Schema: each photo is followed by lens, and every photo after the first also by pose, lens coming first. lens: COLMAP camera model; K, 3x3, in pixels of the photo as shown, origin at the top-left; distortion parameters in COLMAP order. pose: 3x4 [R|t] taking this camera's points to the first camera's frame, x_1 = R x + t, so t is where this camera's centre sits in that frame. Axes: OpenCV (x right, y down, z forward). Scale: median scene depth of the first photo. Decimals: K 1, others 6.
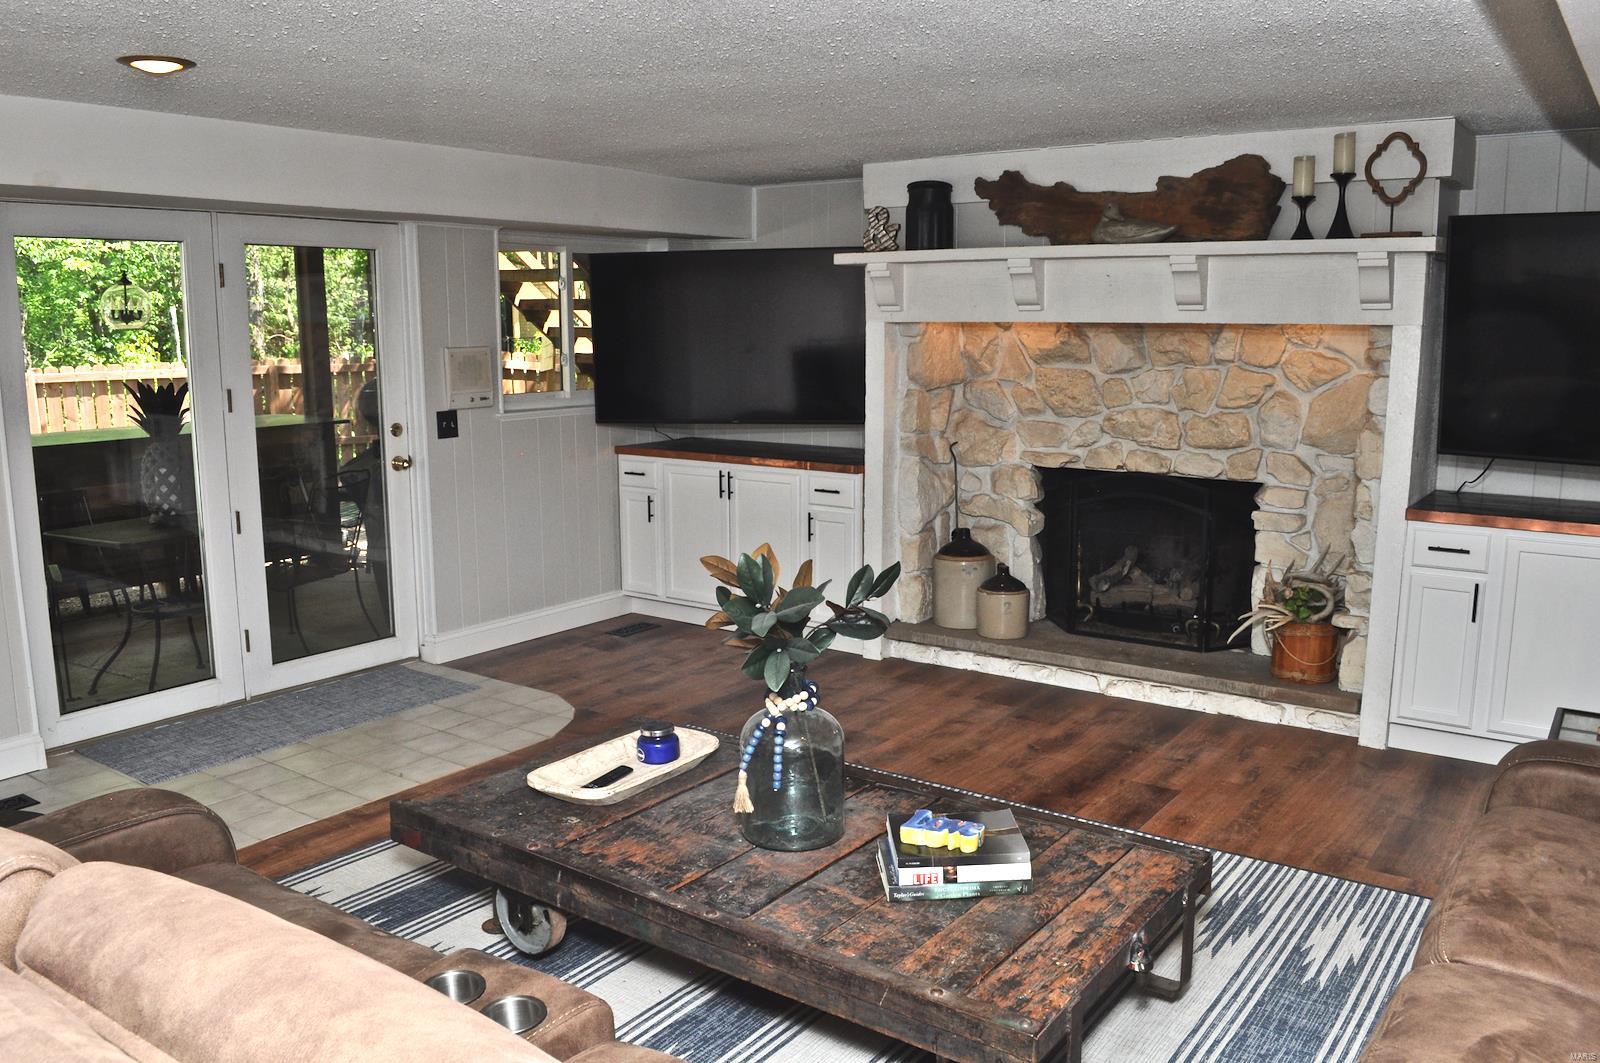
lens RADIAL K [[1275.1, 0, 800.0], [0, 1275.1, 531.5], [0, 0, 1]] dist [-0.061341, -0.002945]
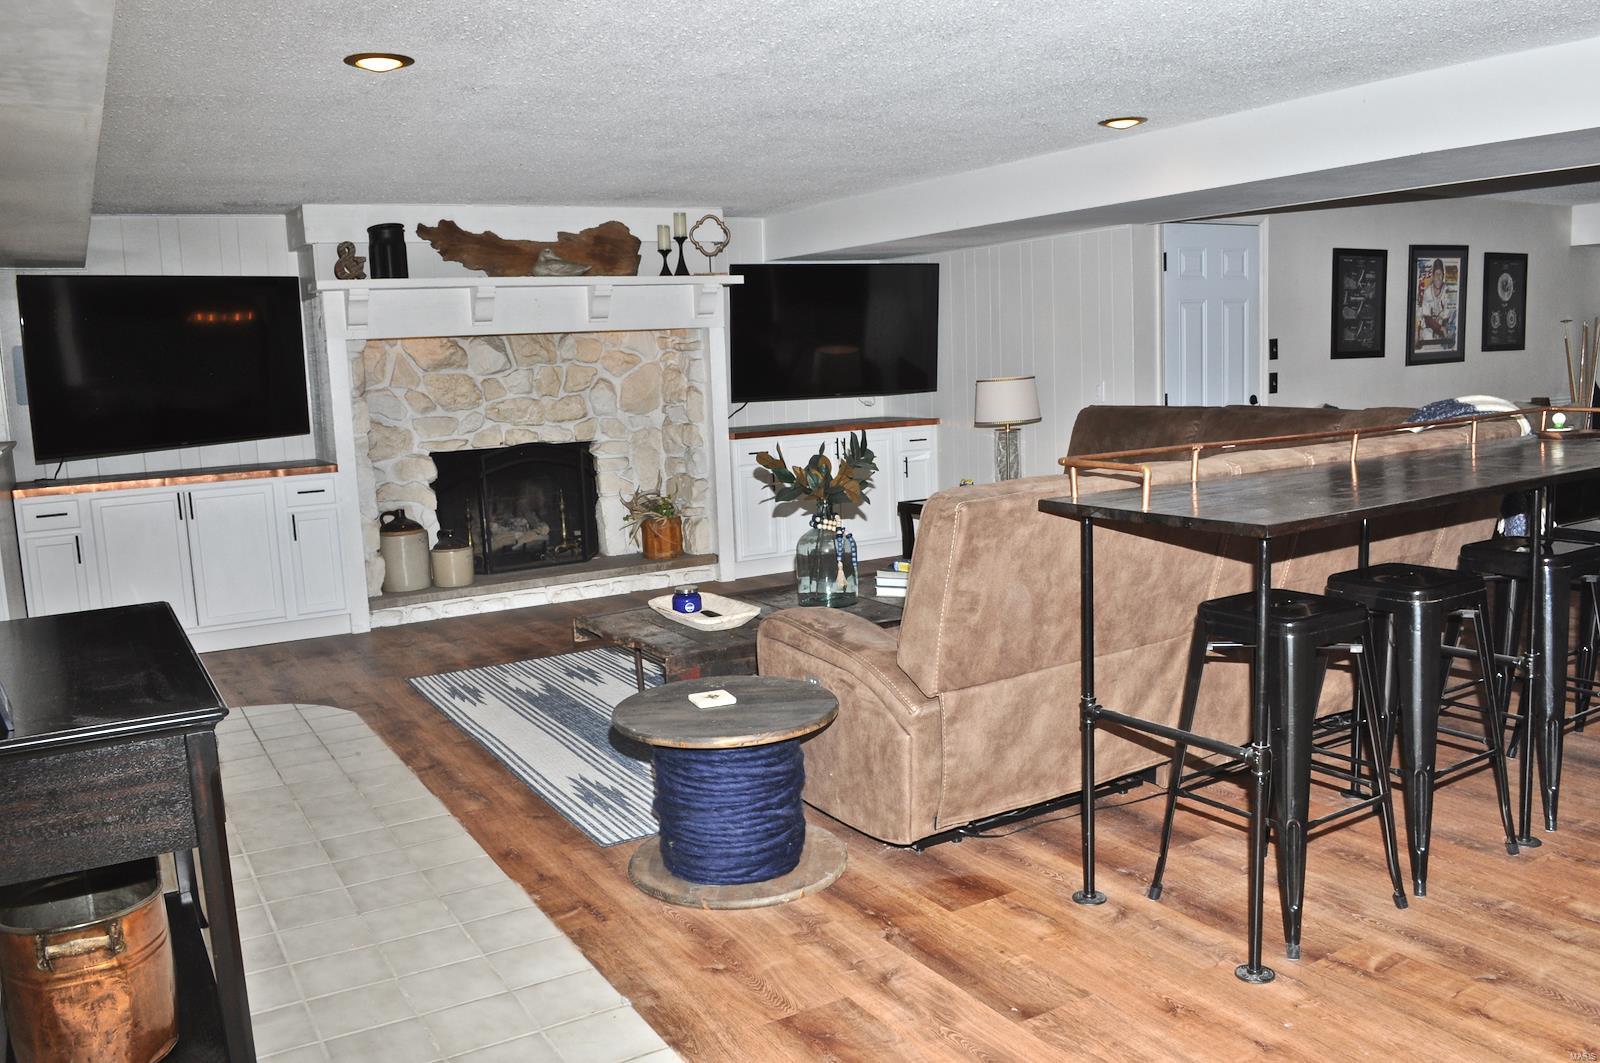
lens RADIAL K [[1275.1, 0, 800.0], [0, 1275.1, 531.5], [0, 0, 1]] dist [-0.061341, -0.002945]
pose [[0.408486, -0.143135, 0.901472, -0.905140], [0.190394, 0.979265, 0.069213, 0.008273], [-0.892687, 0.143363, 0.427268, 0.166192]]
